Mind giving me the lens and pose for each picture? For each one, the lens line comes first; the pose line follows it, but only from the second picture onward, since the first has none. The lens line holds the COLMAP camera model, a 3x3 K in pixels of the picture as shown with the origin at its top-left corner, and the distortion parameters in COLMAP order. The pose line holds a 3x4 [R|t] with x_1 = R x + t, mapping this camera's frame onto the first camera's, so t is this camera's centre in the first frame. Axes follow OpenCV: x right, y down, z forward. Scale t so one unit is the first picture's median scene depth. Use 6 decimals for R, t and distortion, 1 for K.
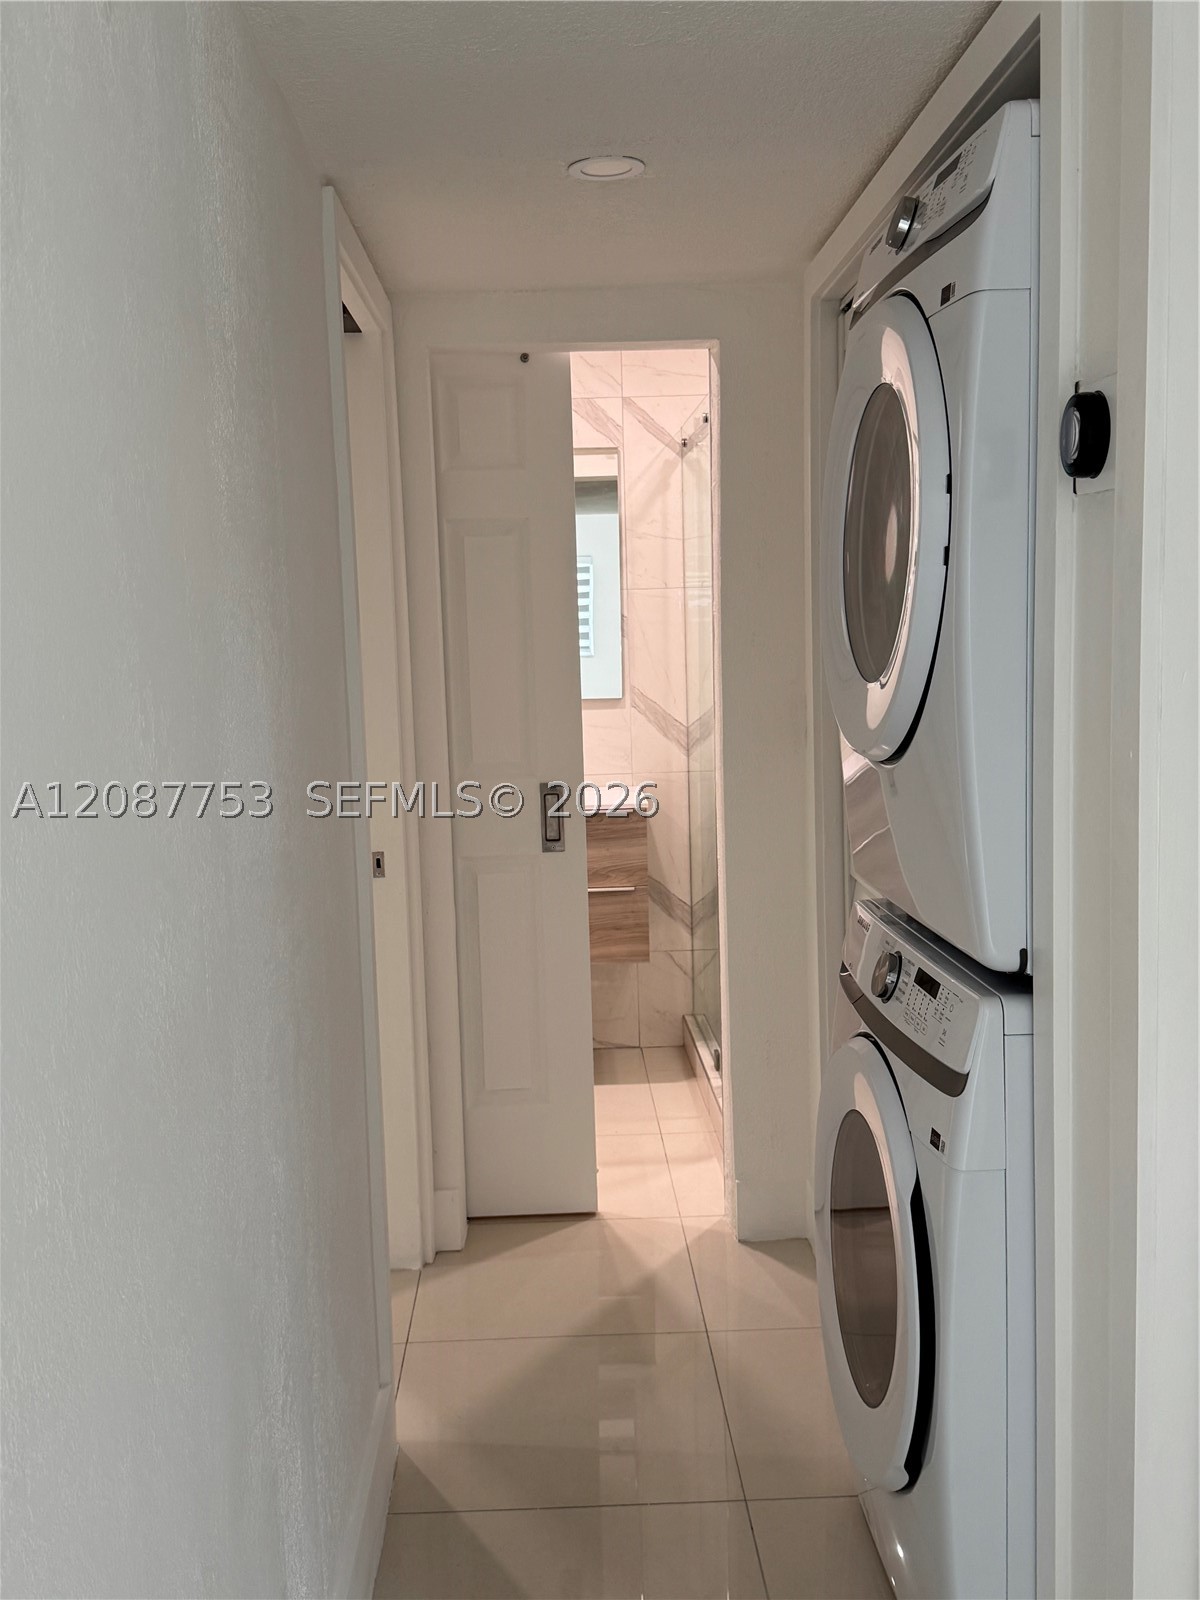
lens RADIAL K [[1568.9, 0, 600.0], [0, 1568.9, 800.0], [0, 0, 1]] dist [0.152377, 0.000633]
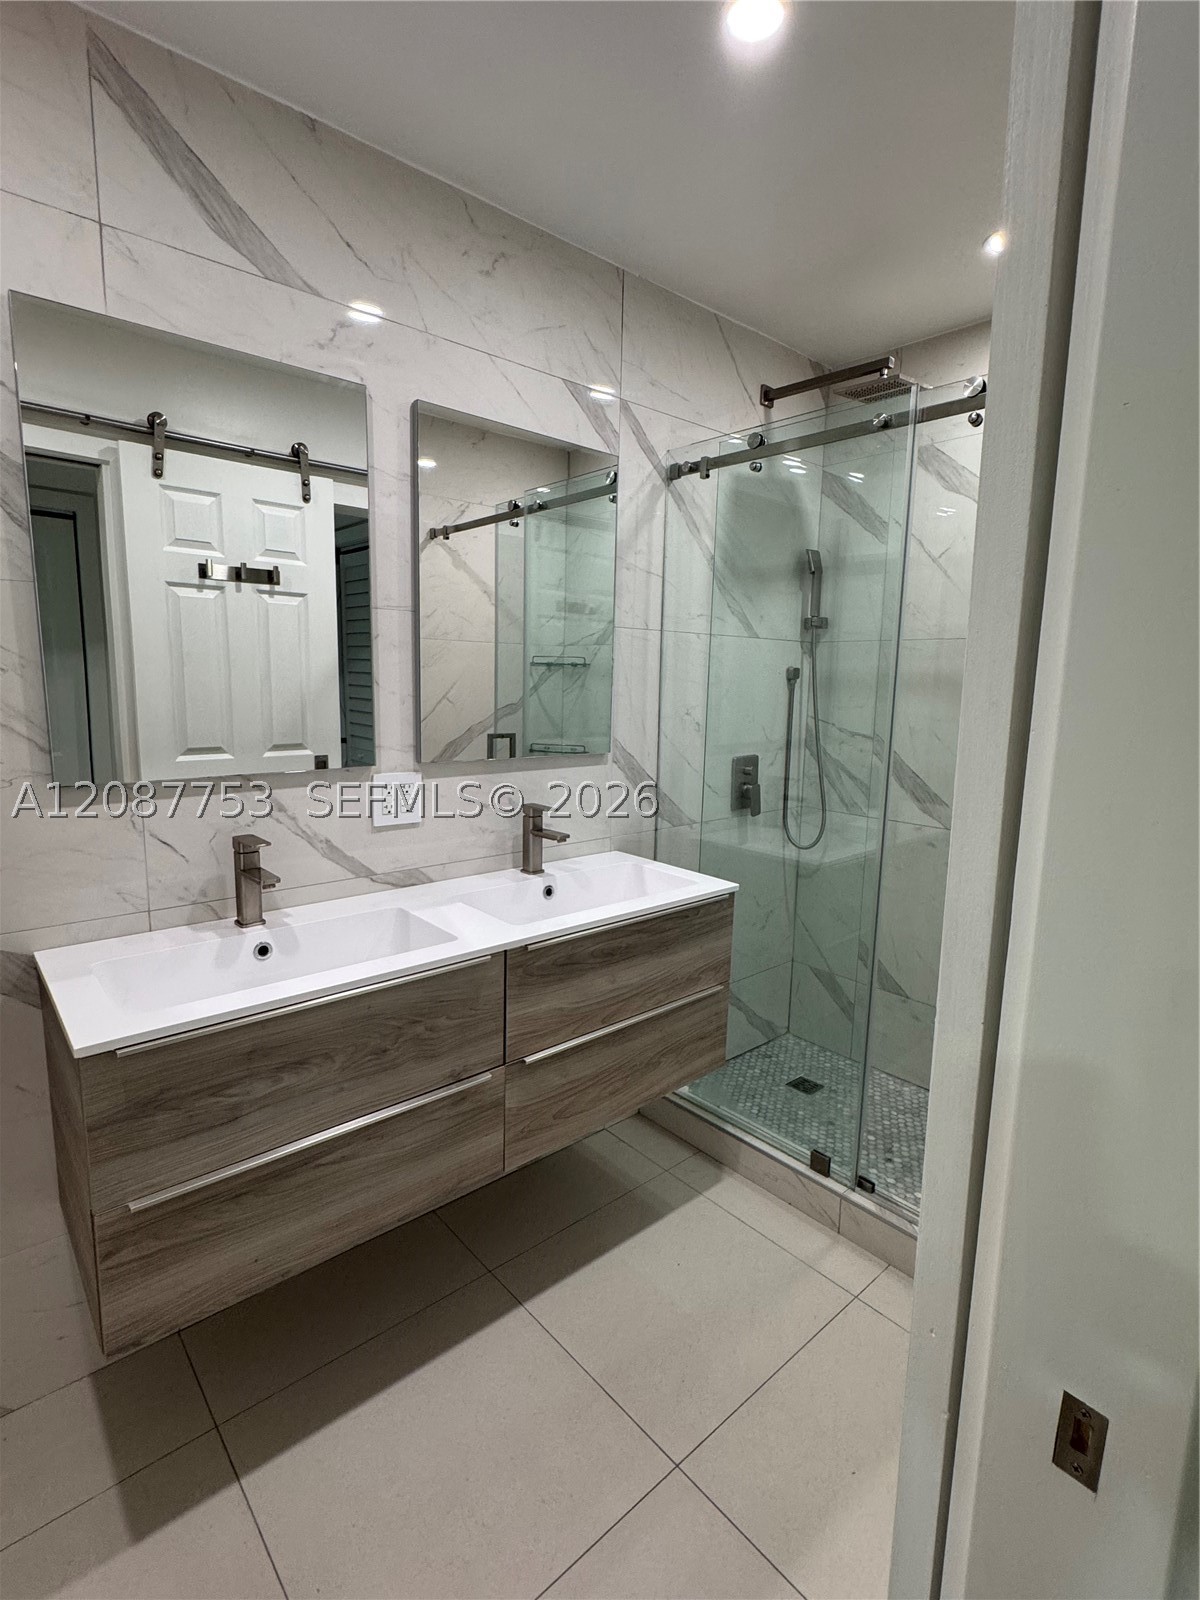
lens RADIAL K [[782.3, 0, 600.0], [0, 782.3, 800.0], [0, 0, 1]] dist [0.000761, 0.000075]
pose [[0.768219, -0.056252, 0.637710, -0.269572], [0.029151, 0.998173, 0.052932, -0.062828], [-0.639523, -0.022073, 0.768455, 0.677794]]
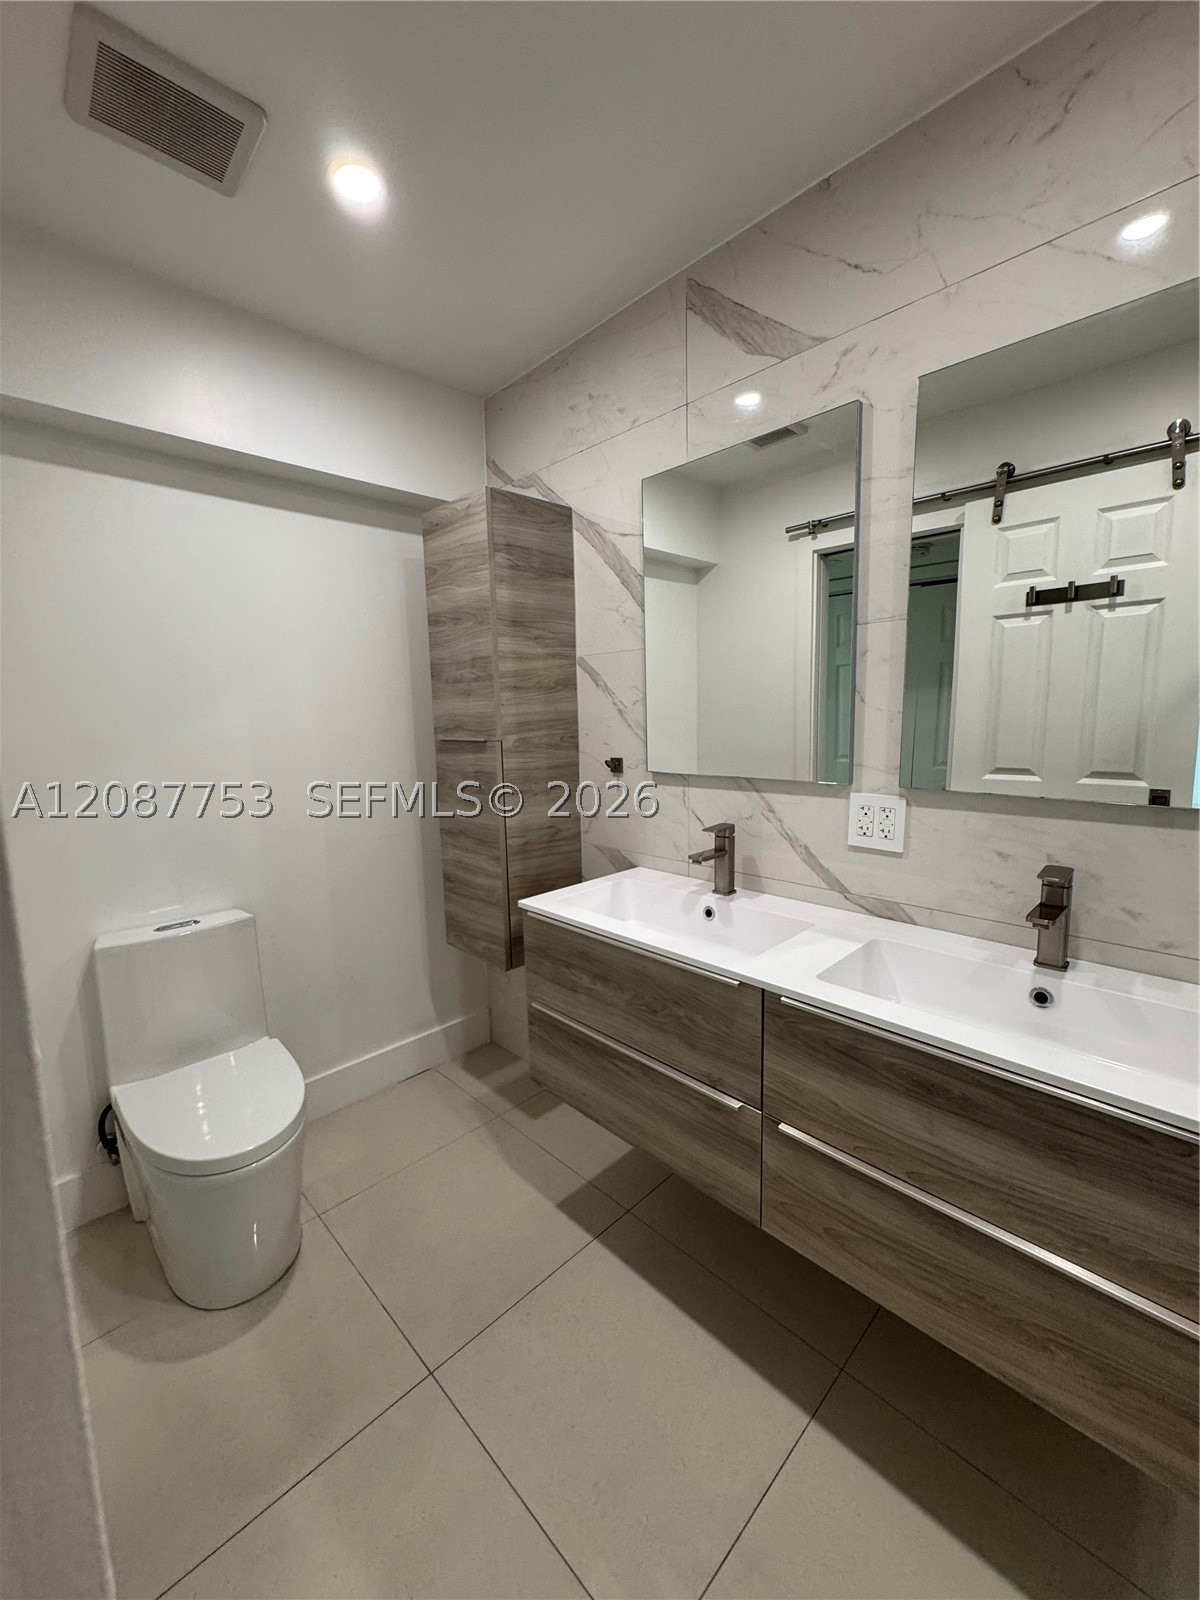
lens RADIAL K [[635.6, 0, 600.0], [0, 635.6, 800.0], [0, 0, 1]] dist [-0.007427, 0.000056]
pose [[0.676814, 0.111295, -0.727692, 0.003508], [-0.077615, 0.993784, 0.079803, -0.069200], [0.732051, 0.002469, 0.681245, 0.736712]]
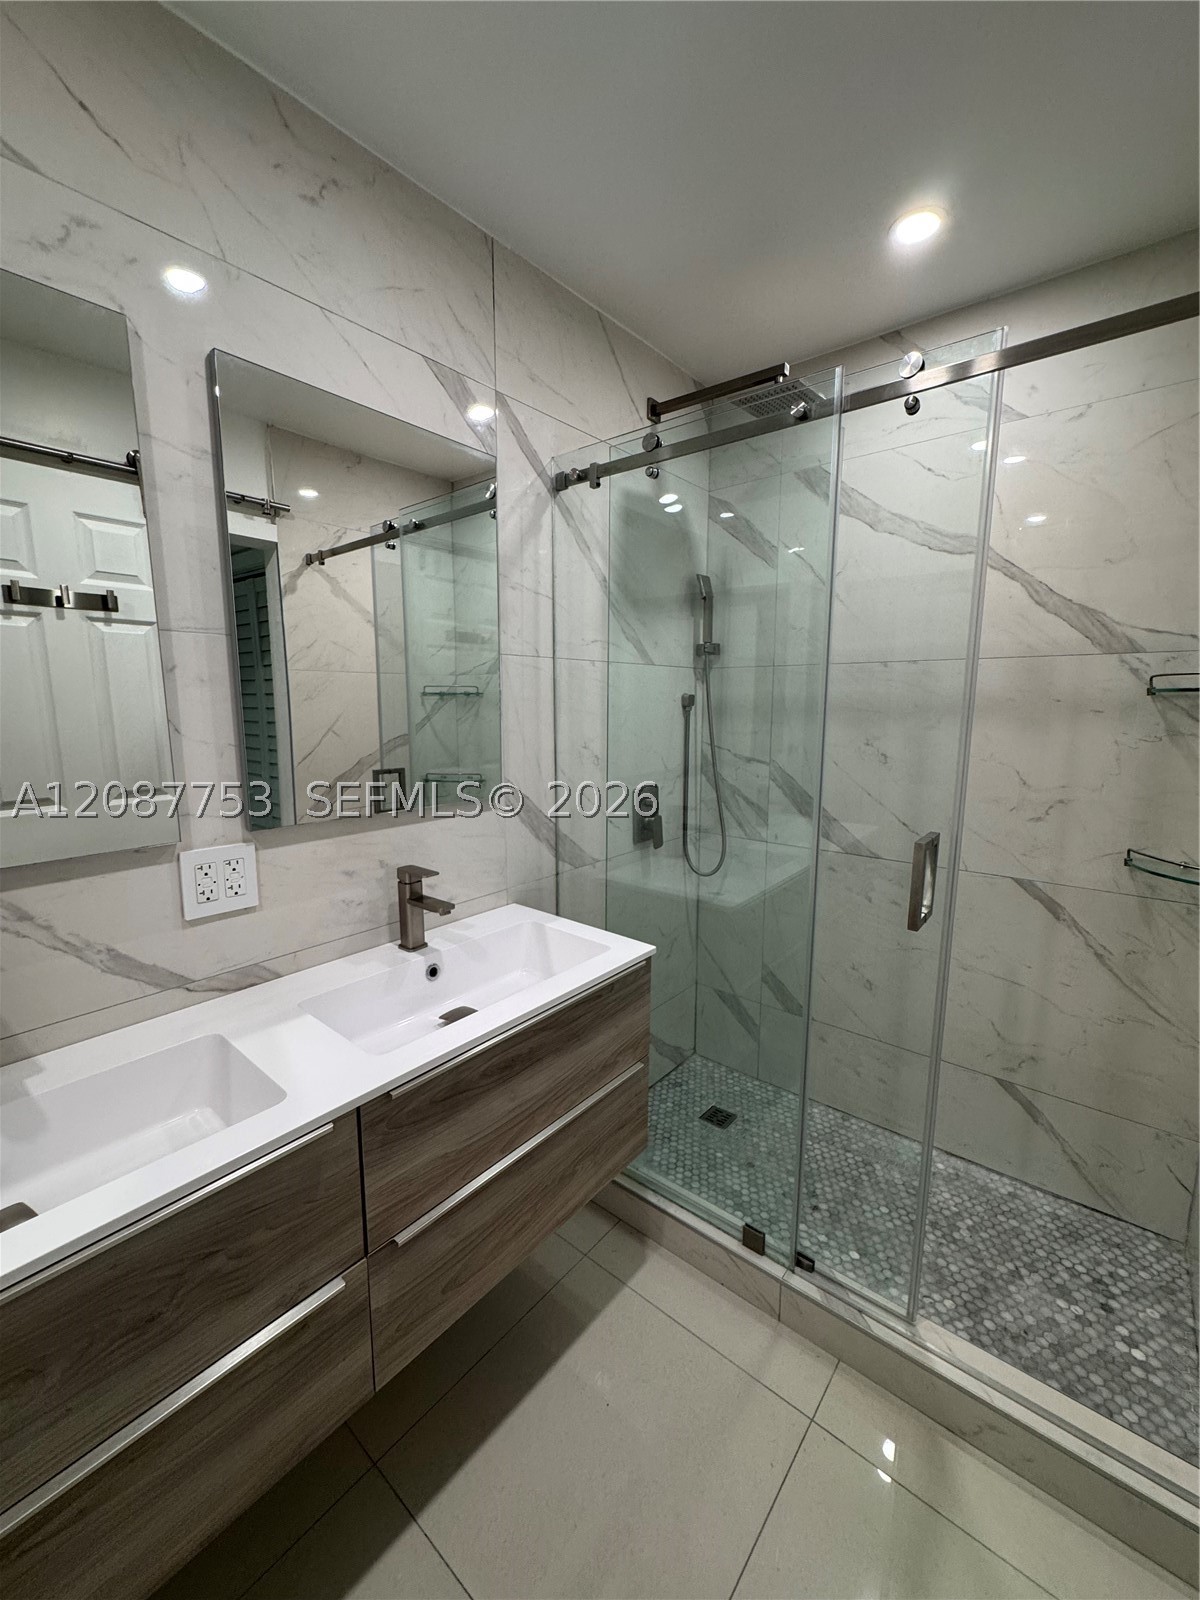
lens RADIAL K [[643.9, 0, 600.0], [0, 643.9, 800.0], [0, 0, 1]] dist [0.000438, 0.000286]
pose [[0.664046, -0.086879, 0.742627, -0.189673], [0.064113, 0.996184, 0.059214, -0.079730], [-0.744938, 0.008291, 0.667082, 0.761961]]
